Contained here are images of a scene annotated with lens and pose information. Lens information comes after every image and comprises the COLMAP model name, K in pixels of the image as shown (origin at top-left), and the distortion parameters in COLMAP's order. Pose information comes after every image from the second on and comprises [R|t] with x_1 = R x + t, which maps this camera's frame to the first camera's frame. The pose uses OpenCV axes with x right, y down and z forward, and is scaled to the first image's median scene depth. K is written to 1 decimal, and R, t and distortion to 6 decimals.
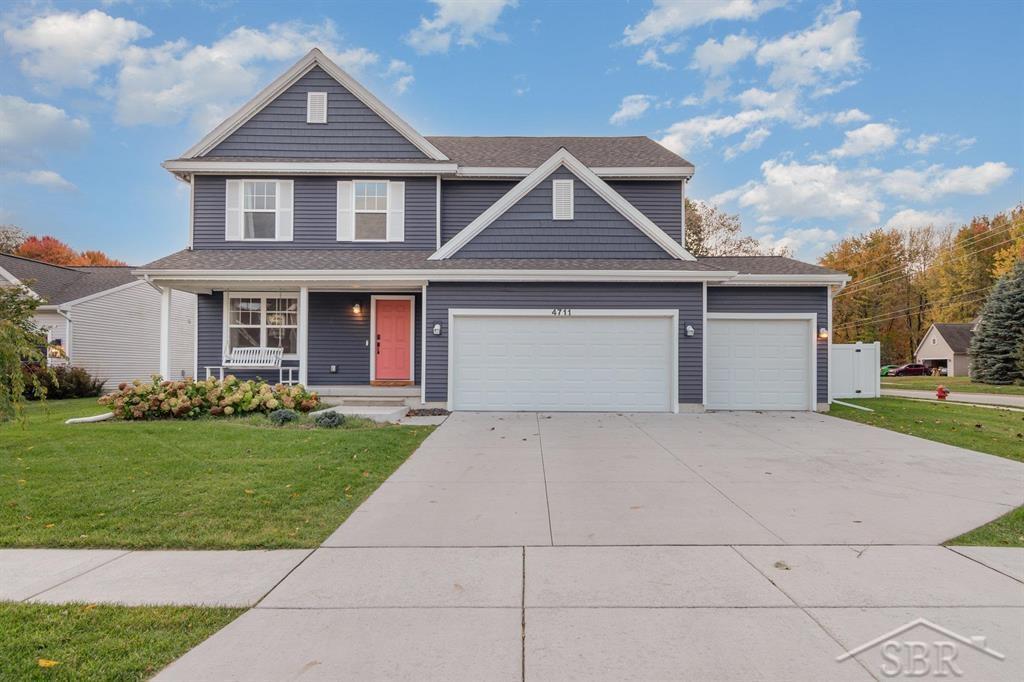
lens RADIAL K [[625.0, 0, 512.0], [0, 625.0, 341.0], [0, 0, 1]] dist [0.002742, 0.000103]
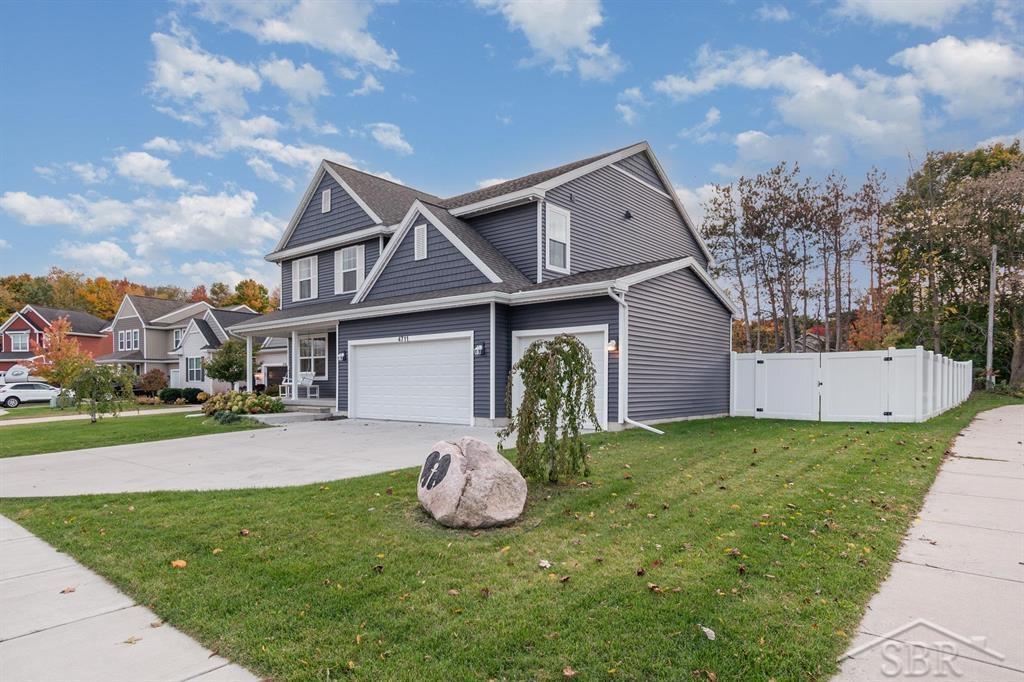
lens RADIAL K [[596.2, 0, 512.2], [0, 596.2, 375.2], [0, 0, 1]] dist [0.000235, 0.000148]
pose [[0.772539, -0.014856, -0.634793, 0.924828], [0.033665, 0.999278, 0.017584, 0.010186], [0.634074, -0.034955, 0.772482, 0.231897]]
